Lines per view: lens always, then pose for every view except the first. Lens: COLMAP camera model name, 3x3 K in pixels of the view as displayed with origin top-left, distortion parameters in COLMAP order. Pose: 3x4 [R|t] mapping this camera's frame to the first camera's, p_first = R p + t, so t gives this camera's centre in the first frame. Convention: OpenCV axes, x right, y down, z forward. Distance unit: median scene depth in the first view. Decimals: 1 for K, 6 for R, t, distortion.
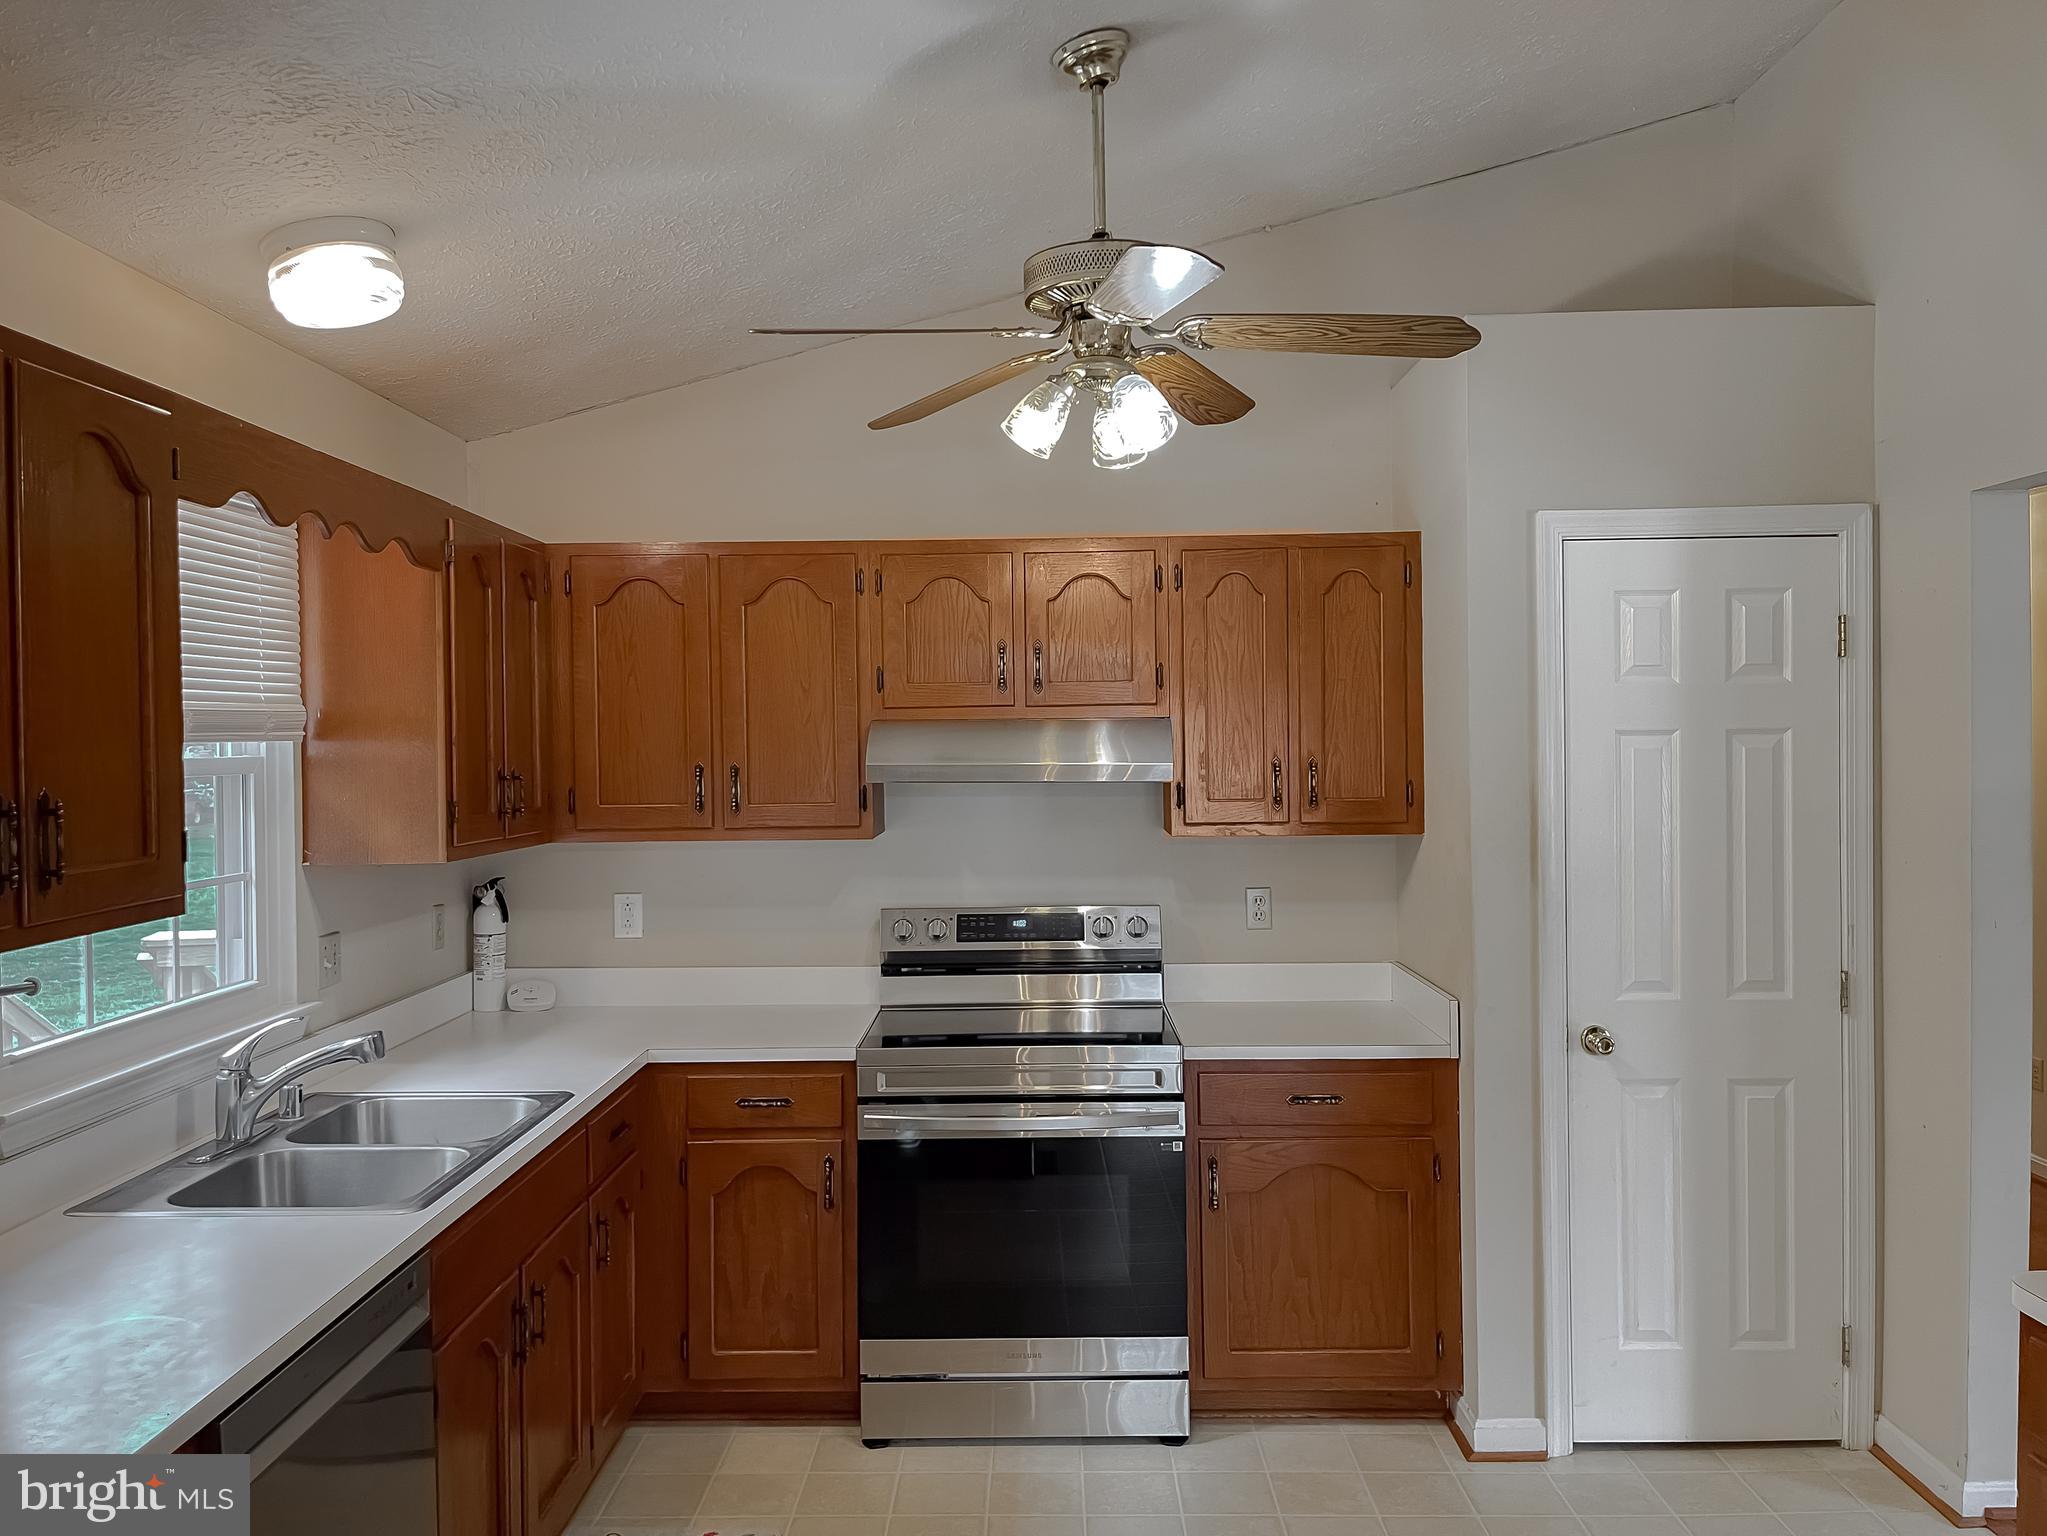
lens RADIAL K [[1496.7, 0, 1027.7], [0, 1496.7, 731.1], [0, 0, 1]] dist [0.022389, -0.007837]
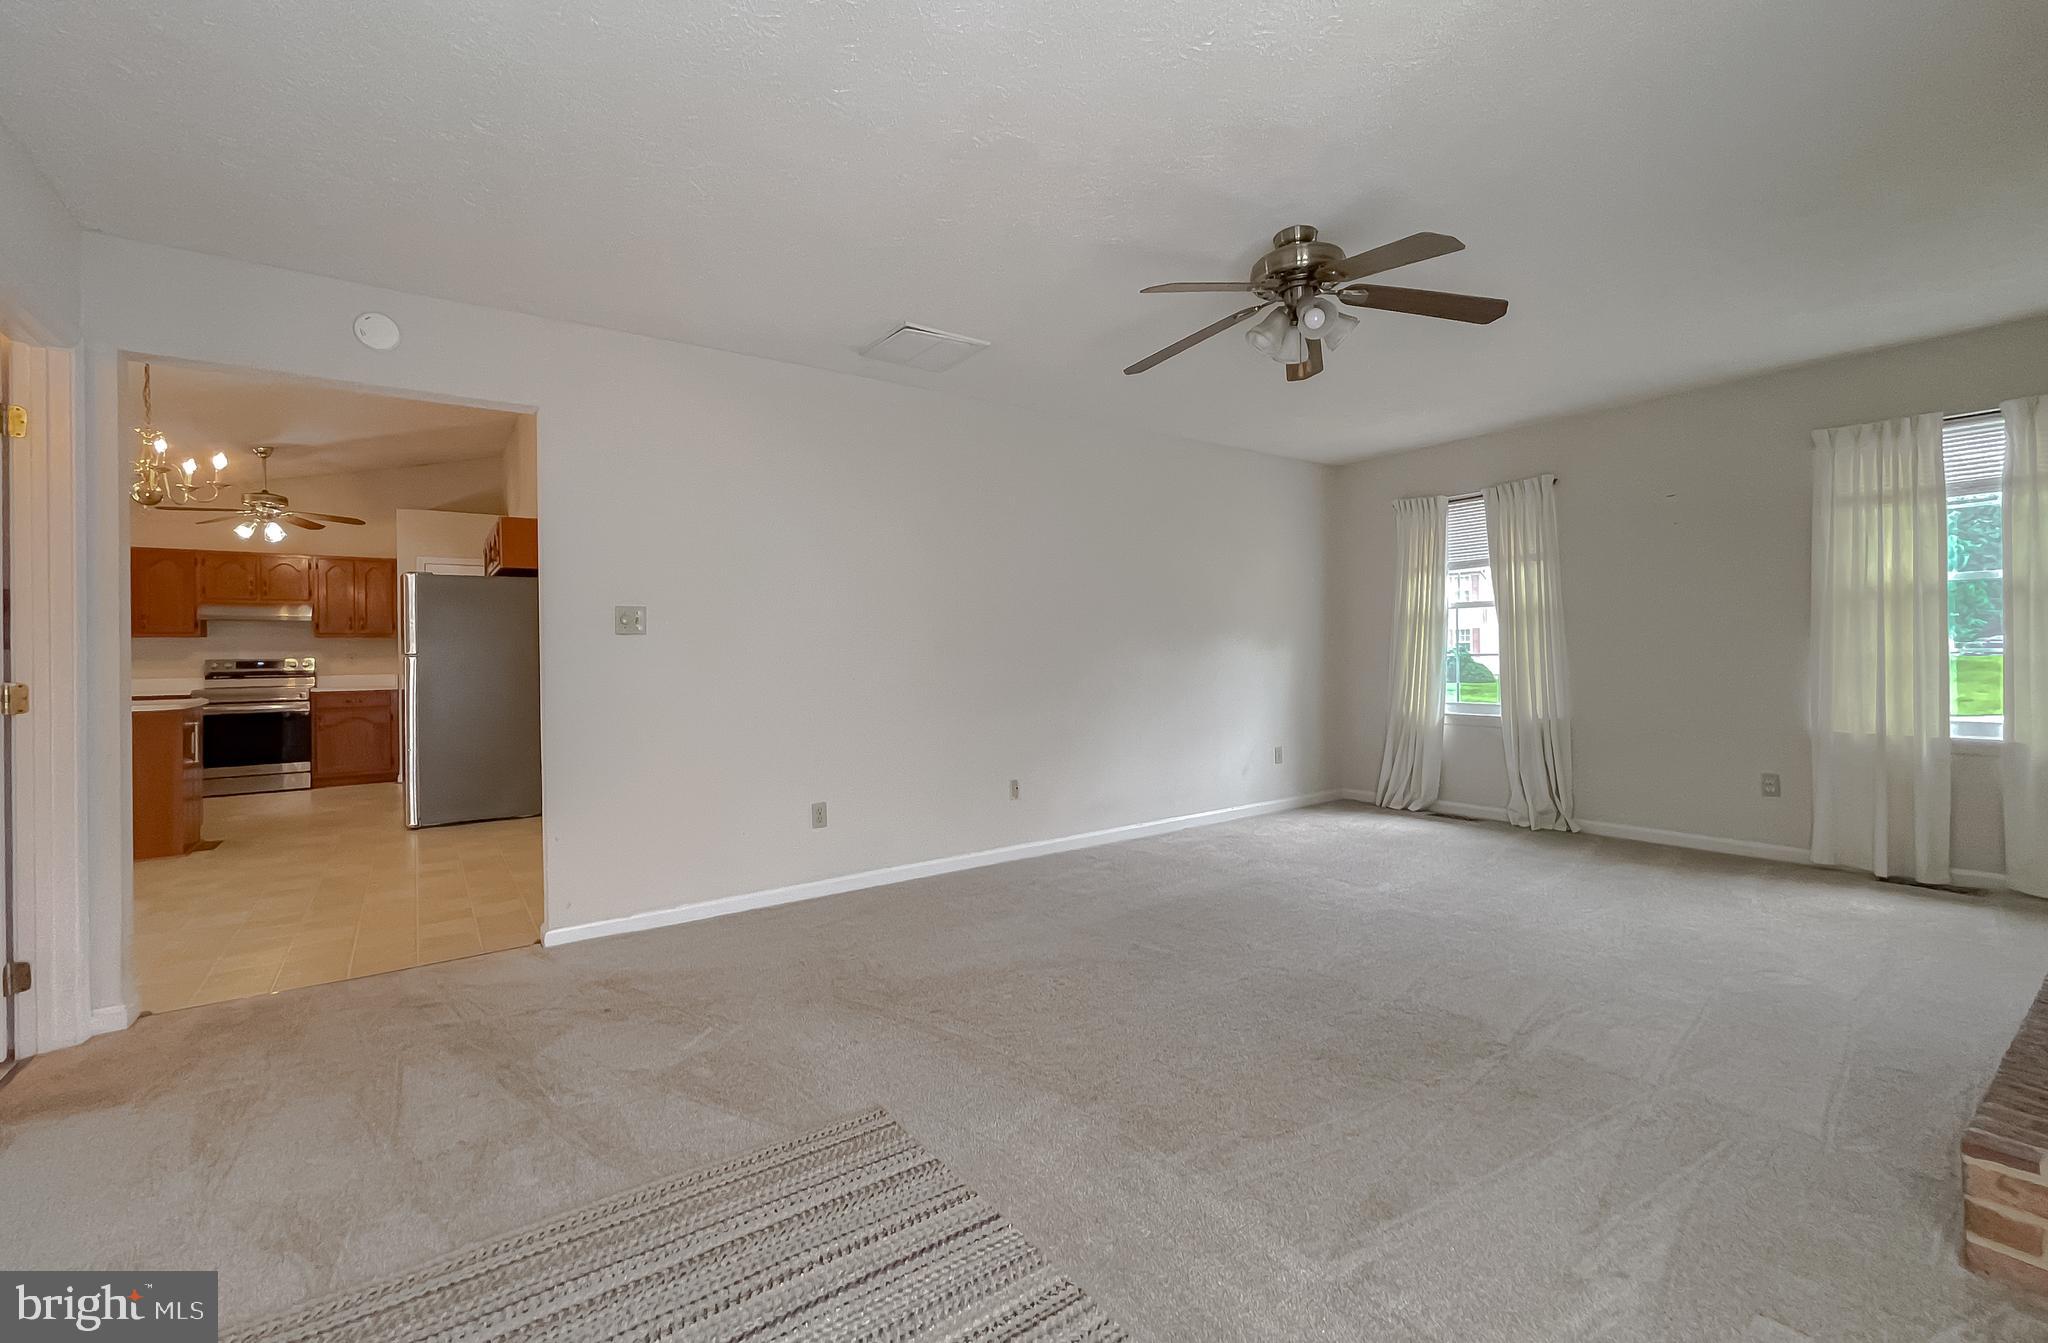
lens RADIAL K [[833.1, 0, 1025.2], [0, 833.1, 650.4], [0, 0, 1]] dist [0.010238, 0.000057]
pose [[0.809083, 0.006733, 0.587656, 0.317472], [0.002328, 0.999890, -0.014662, 0.146901], [-0.587690, 0.013231, 0.808978, -1.810708]]
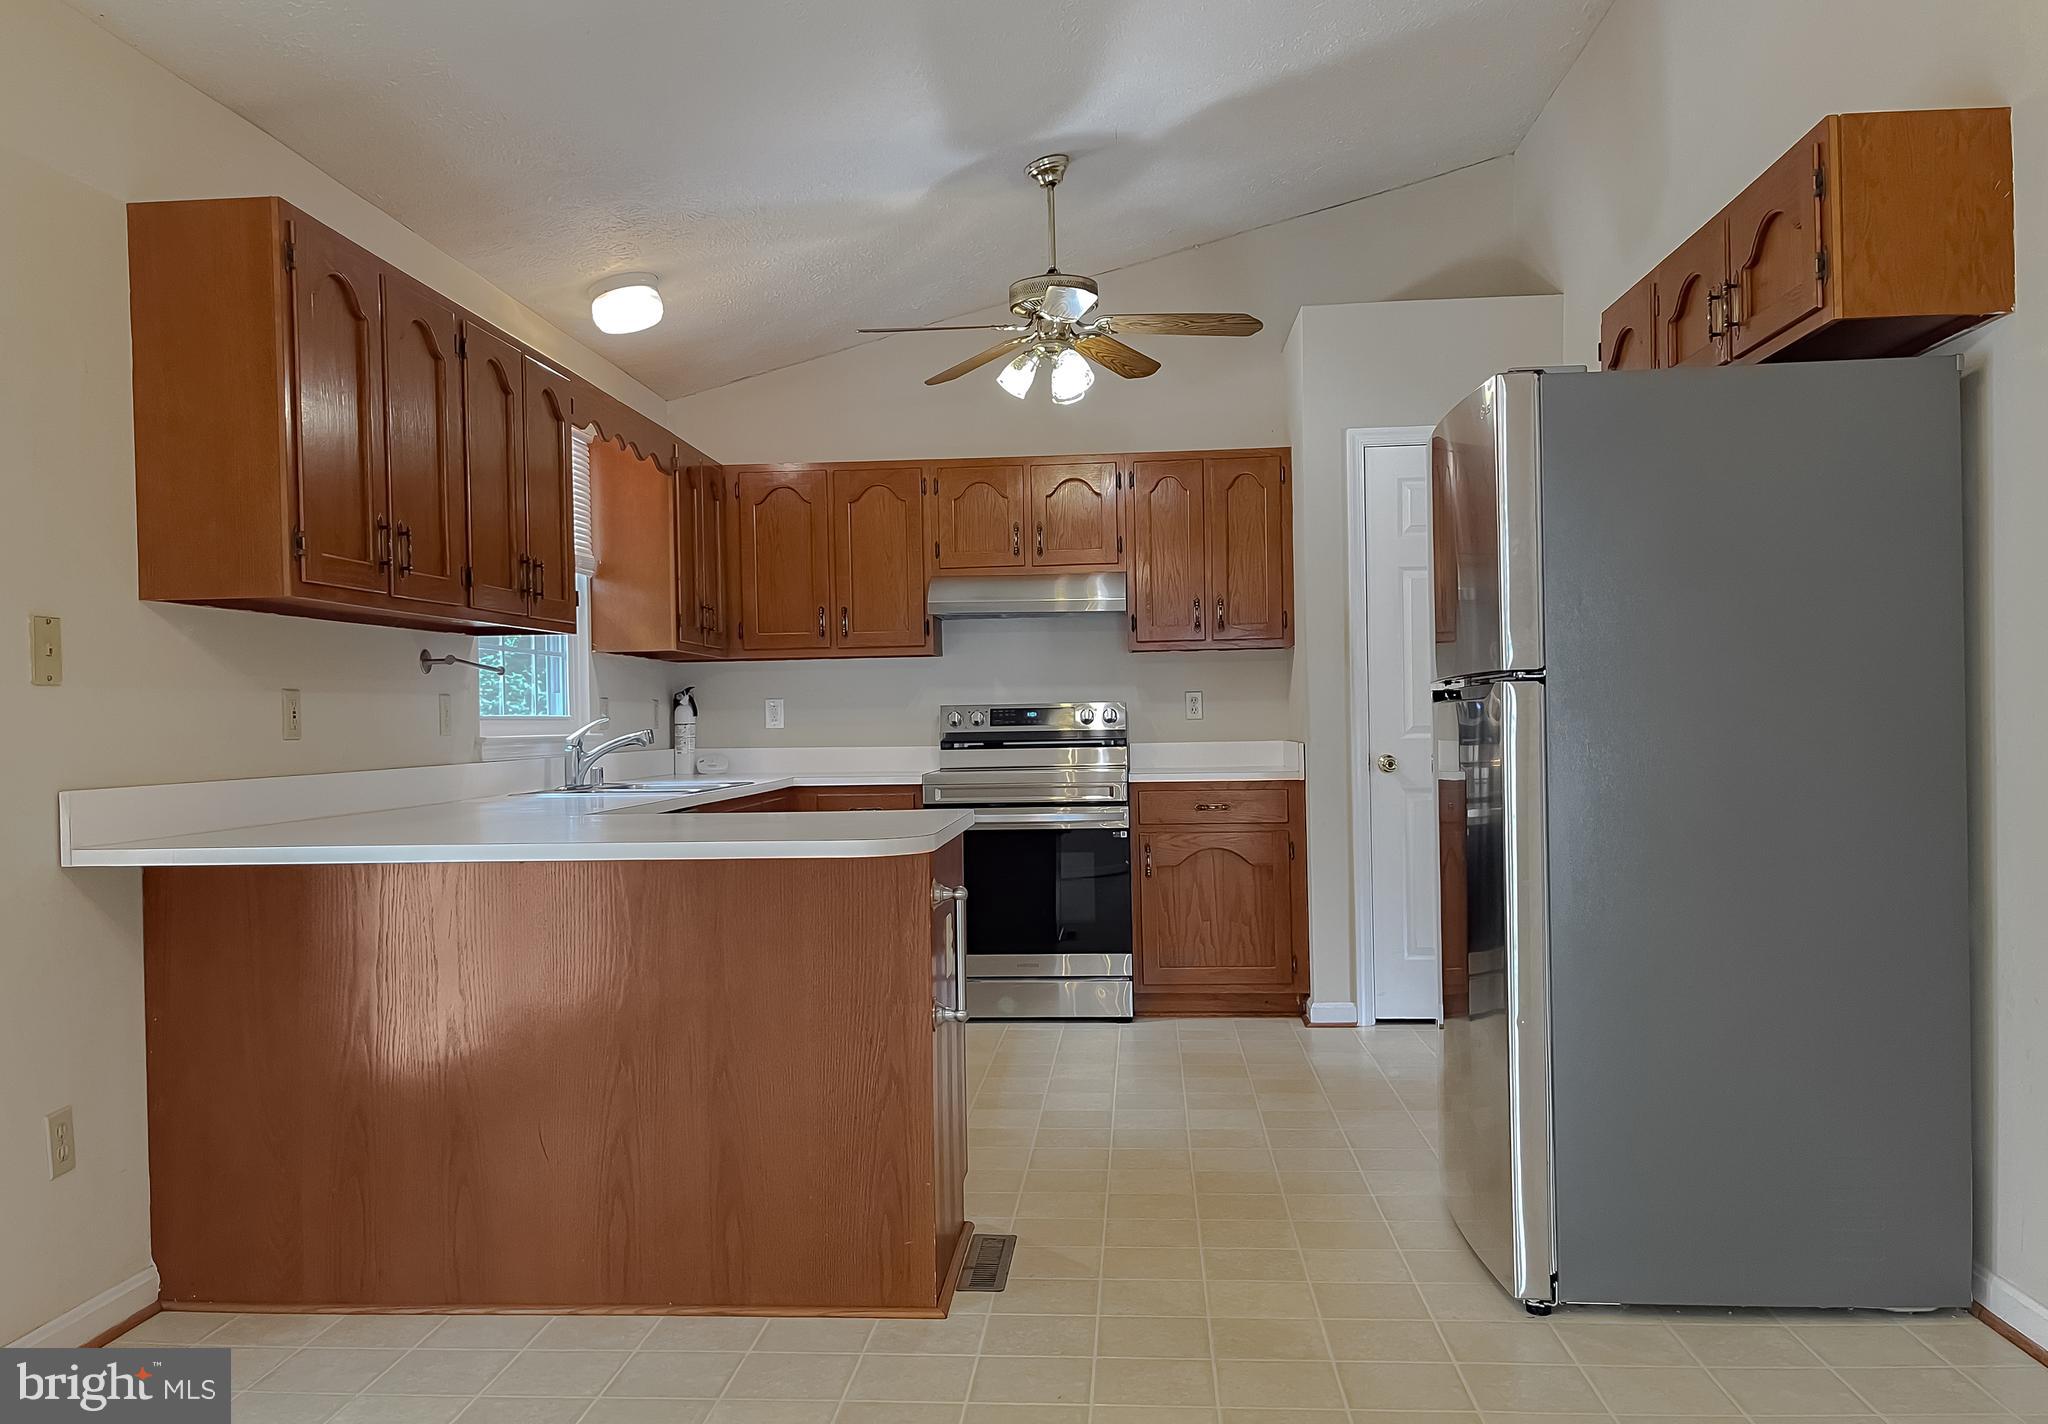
lens RADIAL K [[1572.1, 0, 1029.9], [0, 1572.1, 709.5], [0, 0, 1]] dist [0.029845, -0.007963]
pose [[0.998059, -0.007502, -0.061821, 0.101935], [0.007189, 0.999960, -0.005274, 0.149189], [0.061858, 0.004819, 0.998073, -0.650192]]
